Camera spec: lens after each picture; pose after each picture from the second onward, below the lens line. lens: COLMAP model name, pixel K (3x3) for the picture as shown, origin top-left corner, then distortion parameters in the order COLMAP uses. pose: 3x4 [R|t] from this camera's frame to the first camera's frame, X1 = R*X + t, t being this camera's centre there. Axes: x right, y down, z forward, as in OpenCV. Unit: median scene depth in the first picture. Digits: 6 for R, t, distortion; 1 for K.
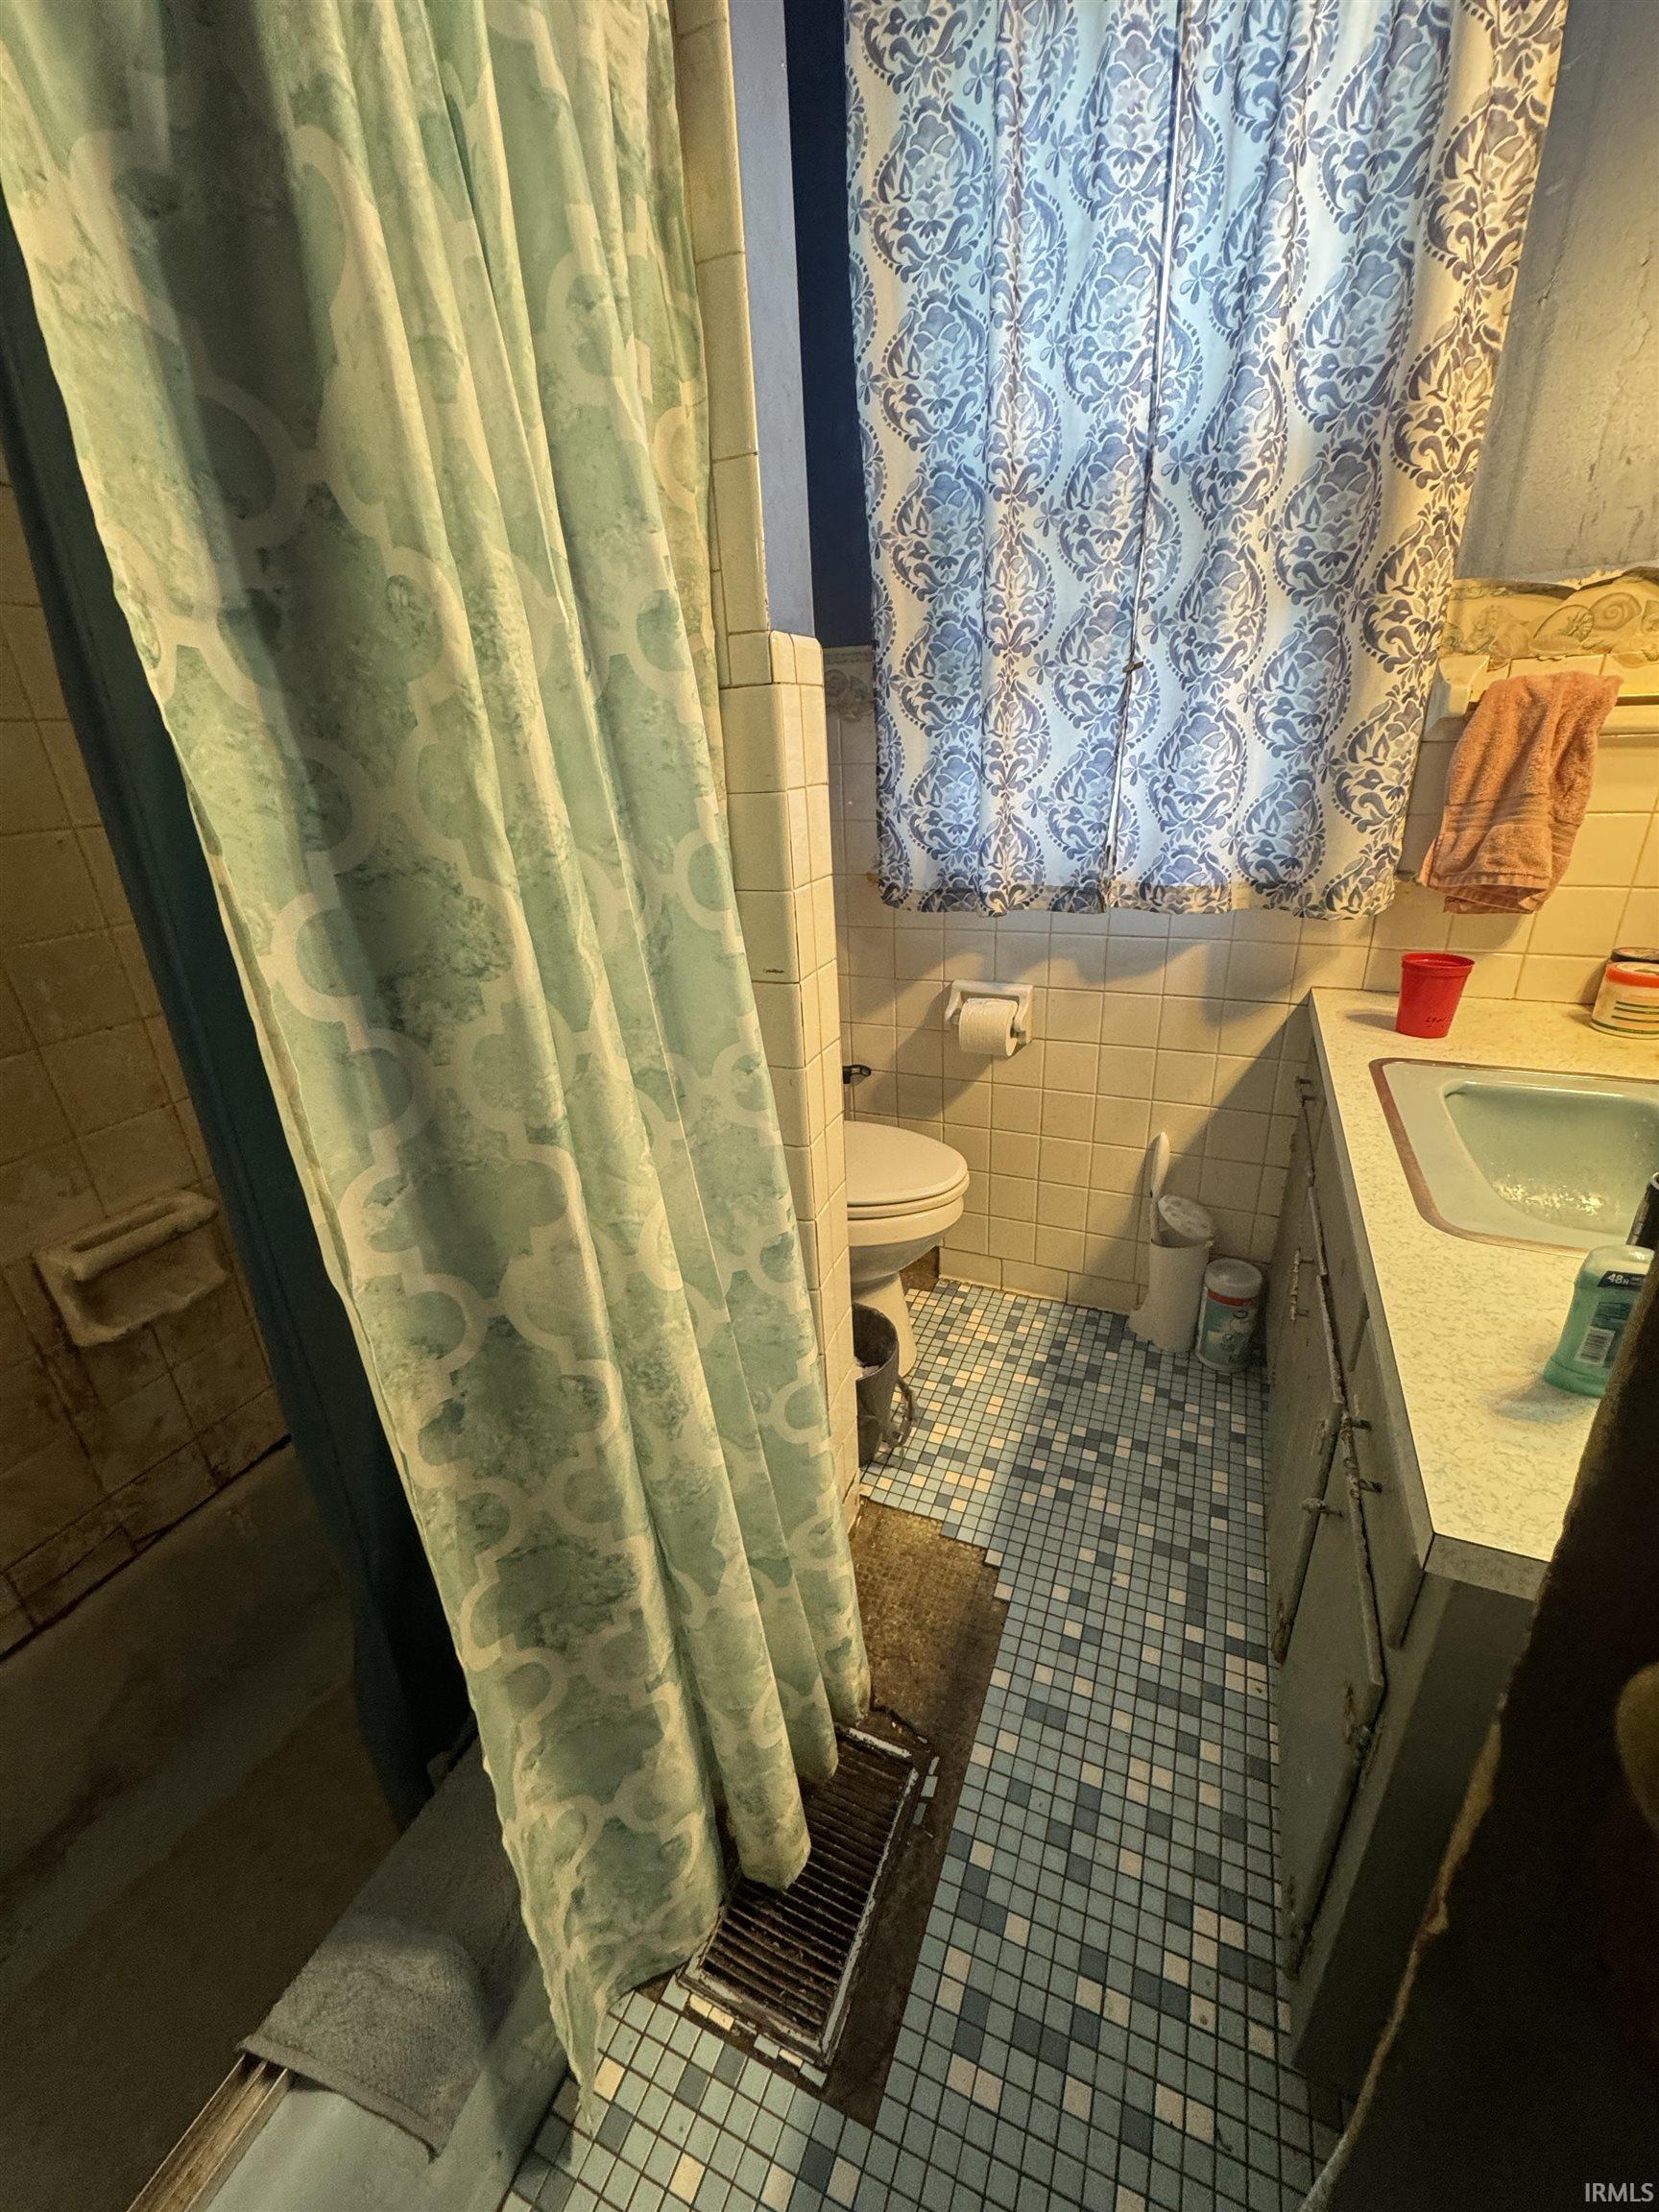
lens RADIAL K [[926.2, 0, 828.6], [0, 926.2, 1108.0], [0, 0, 1]] dist [-0.004147, 0.001005]
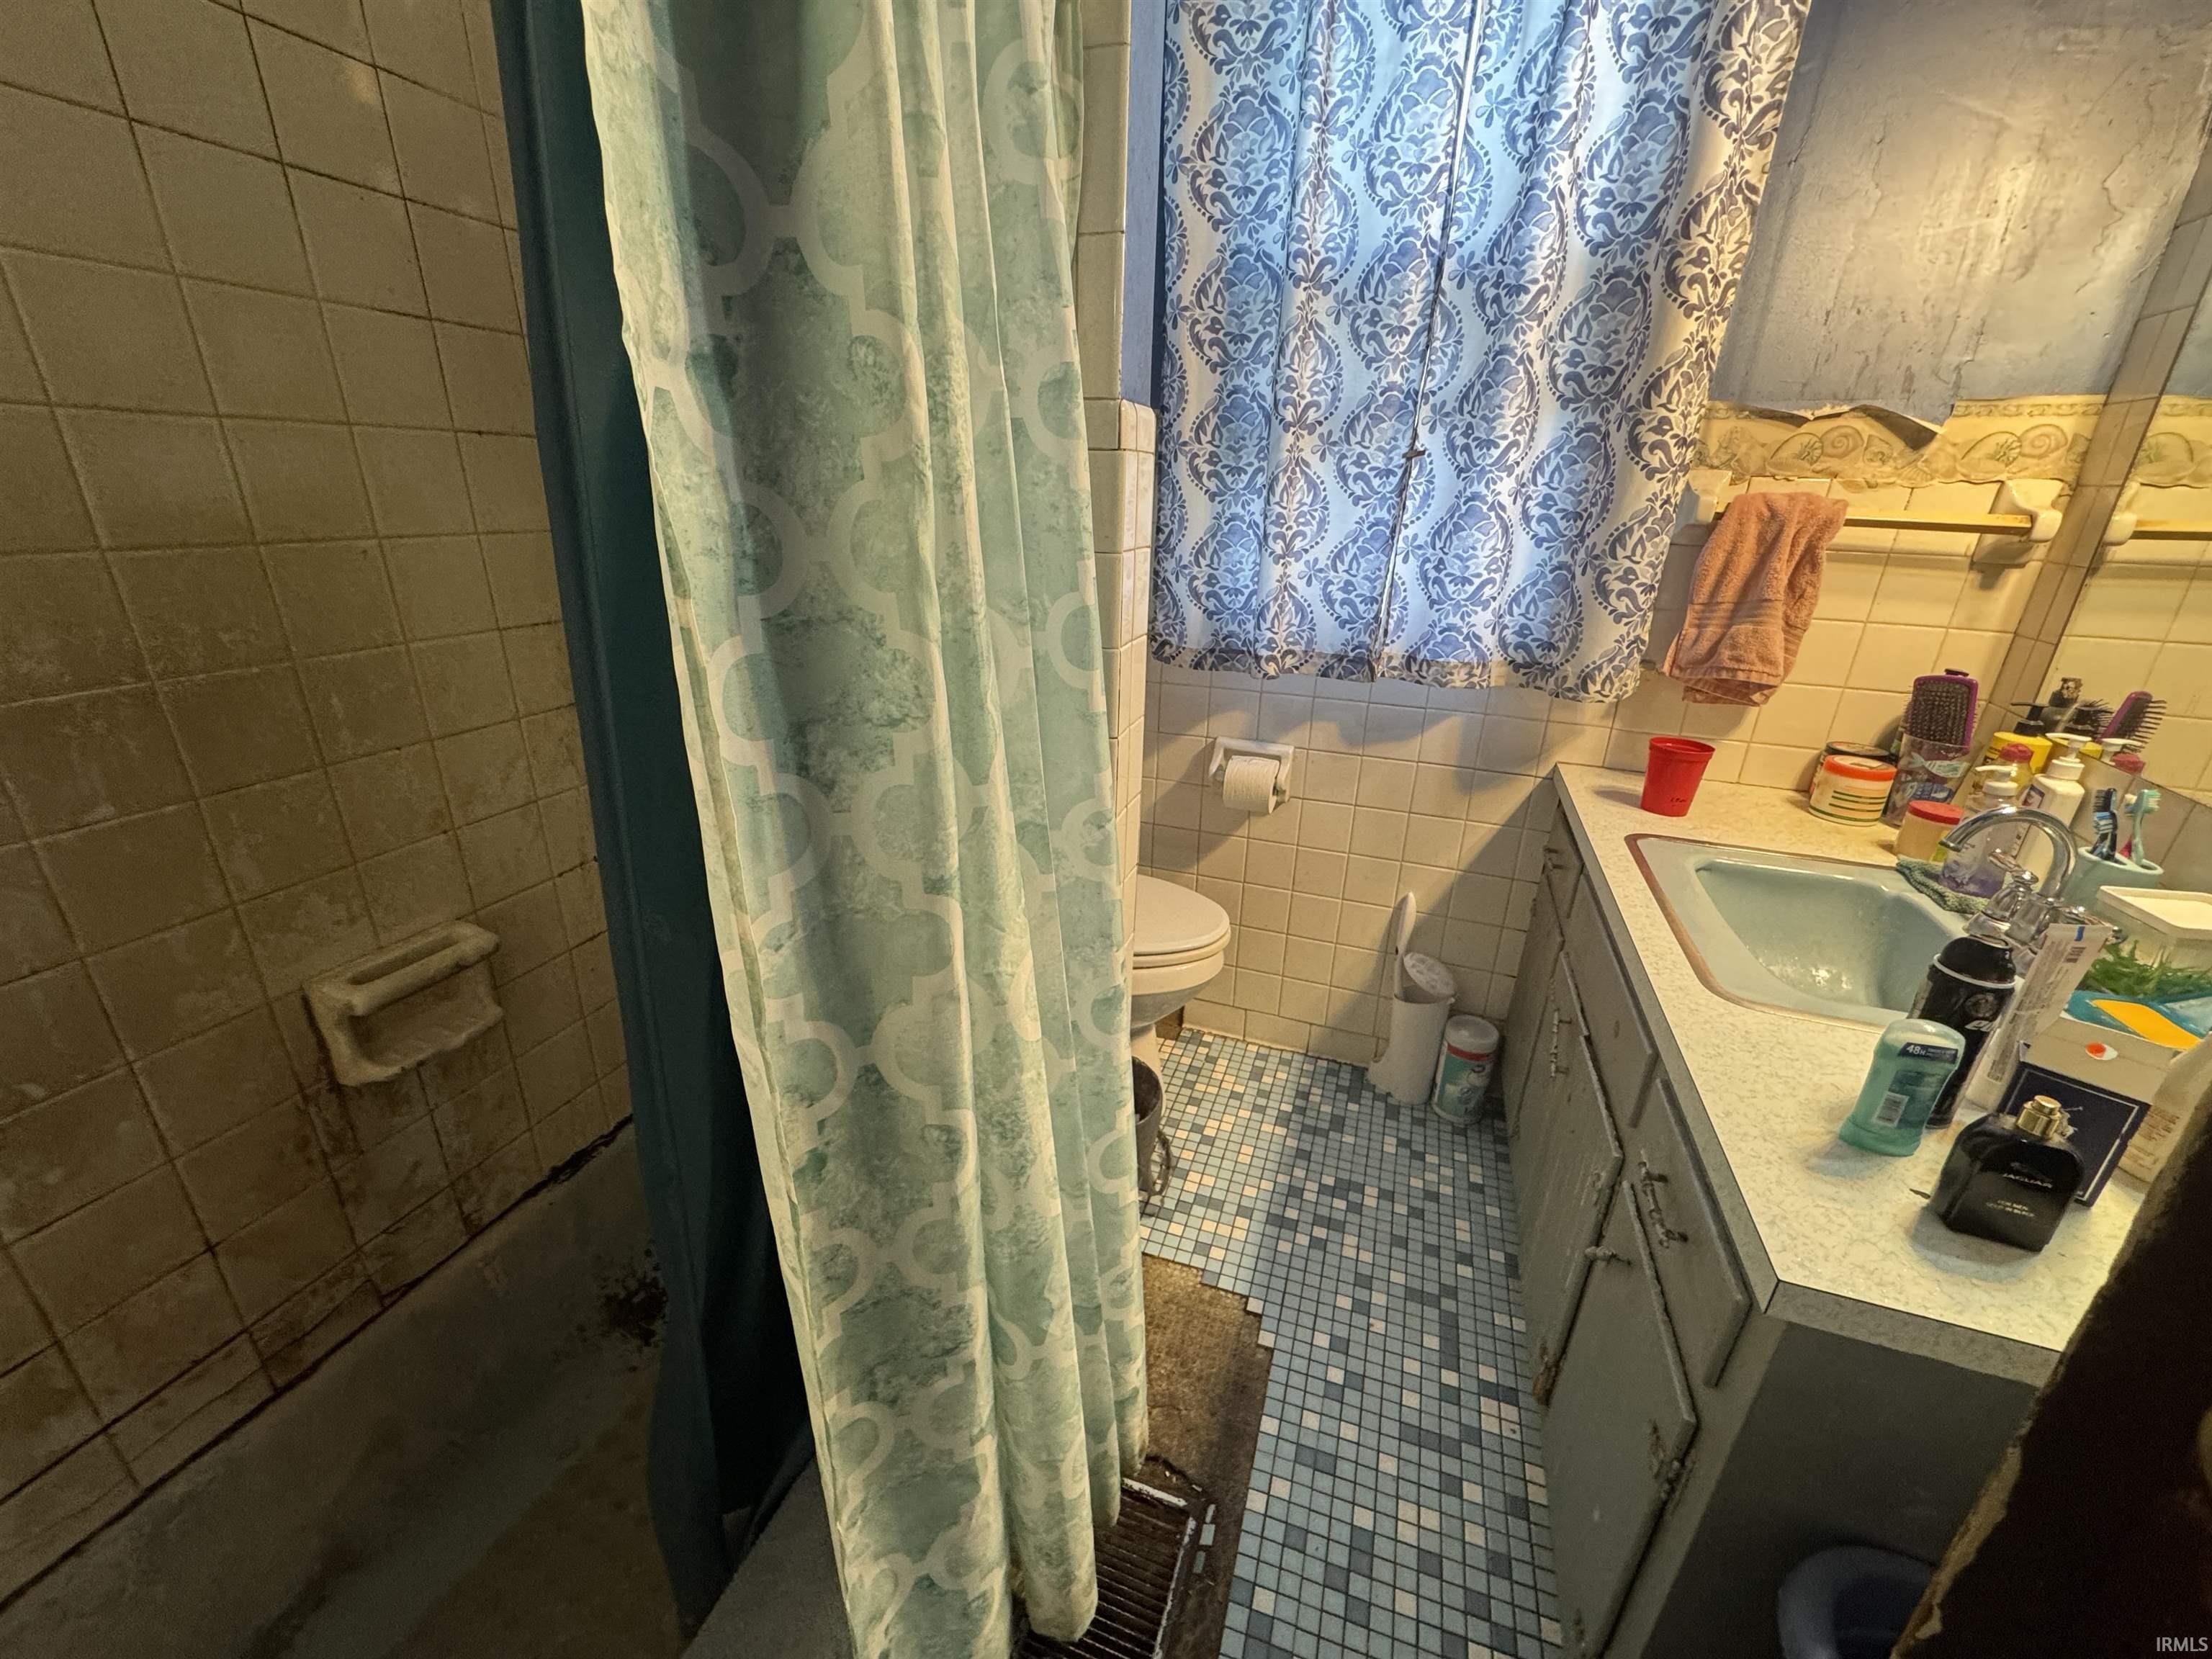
lens RADIAL K [[926.2, 0, 1109.0], [0, 926.2, 828.4], [0, 0, 1]] dist [-0.004147, 0.001005]
pose [[0.994308, 0.041973, 0.097924, -0.121982], [-0.039588, 0.998873, -0.026172, -0.007529], [-0.098912, 0.022146, 0.994850, -0.012836]]
